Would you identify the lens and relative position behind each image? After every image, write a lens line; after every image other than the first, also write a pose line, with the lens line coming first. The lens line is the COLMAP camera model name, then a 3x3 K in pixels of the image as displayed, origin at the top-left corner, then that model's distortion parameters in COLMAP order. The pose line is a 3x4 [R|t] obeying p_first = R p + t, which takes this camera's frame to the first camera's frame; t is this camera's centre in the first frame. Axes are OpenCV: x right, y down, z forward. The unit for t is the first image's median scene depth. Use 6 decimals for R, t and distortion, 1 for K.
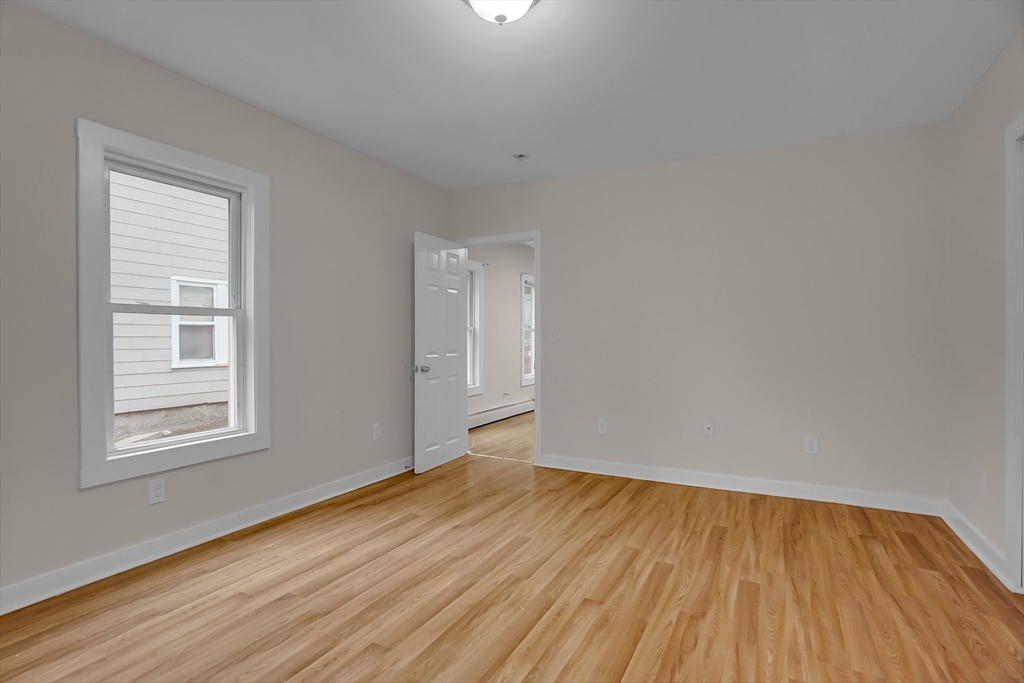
lens RADIAL K [[507.8, 0, 512.7], [0, 507.8, 342.7], [0, 0, 1]] dist [-0.017631, 0.000336]
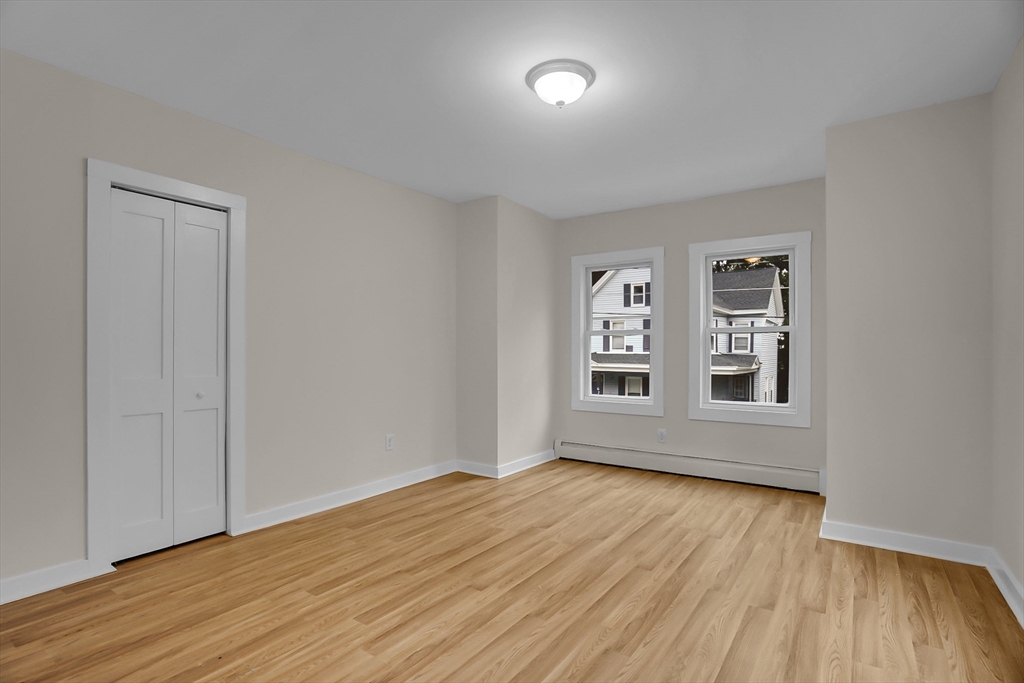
lens RADIAL K [[507.8, 0, 512.0], [0, 507.8, 345.2], [0, 0, 1]] dist [-0.017631, 0.000336]
pose [[-0.991589, -0.000715, 0.129424, -0.059542], [-0.000794, 1.000000, -0.000558, -0.023153], [-0.129424, -0.000656, -0.991589, 1.921773]]
